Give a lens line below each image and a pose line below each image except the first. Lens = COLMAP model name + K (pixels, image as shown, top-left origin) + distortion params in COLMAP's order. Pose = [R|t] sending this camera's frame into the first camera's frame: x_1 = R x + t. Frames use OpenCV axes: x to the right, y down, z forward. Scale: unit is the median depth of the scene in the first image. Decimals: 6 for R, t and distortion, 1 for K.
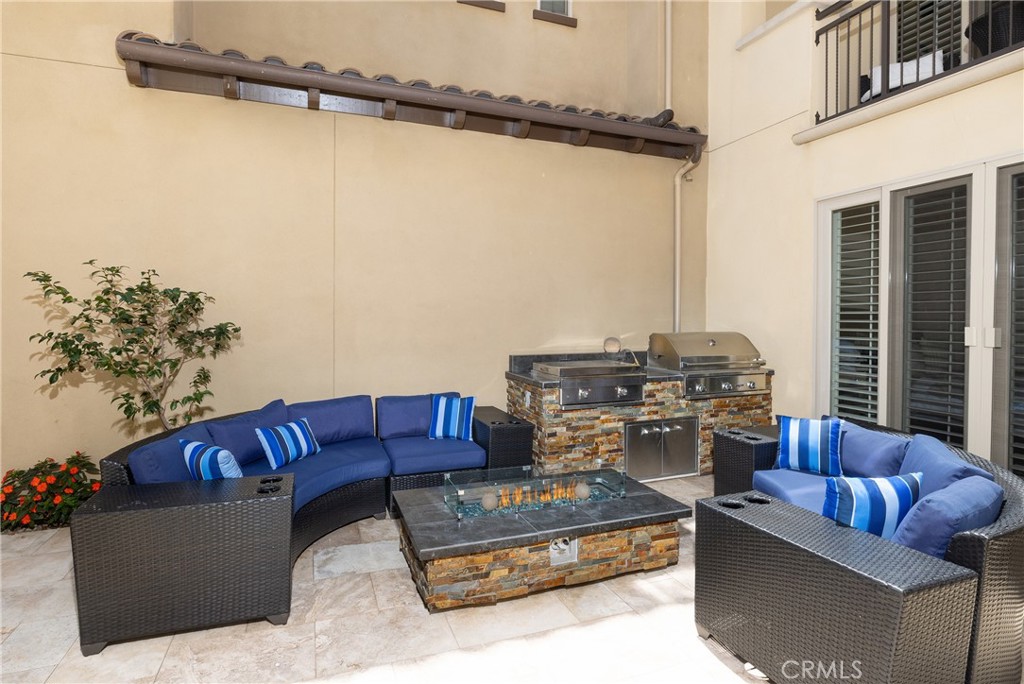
lens RADIAL K [[518.0, 0, 511.2], [0, 518.0, 318.6], [0, 0, 1]] dist [0.001377, 0.000105]
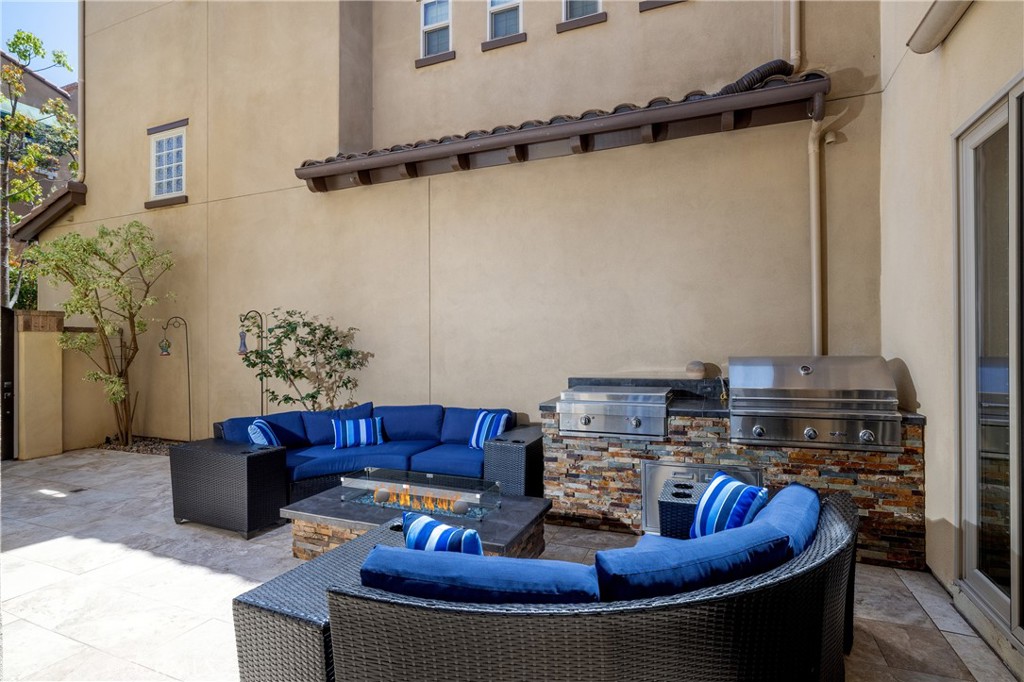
lens RADIAL K [[521.8, 0, 512.0], [0, 521.8, 341.0], [0, 0, 1]] dist [-0.003458, -0.000335]
pose [[0.723953, -0.011444, -0.689755, 0.668527], [0.007563, 0.999934, -0.008653, 0.010349], [0.689808, 0.001048, 0.723992, 0.232637]]
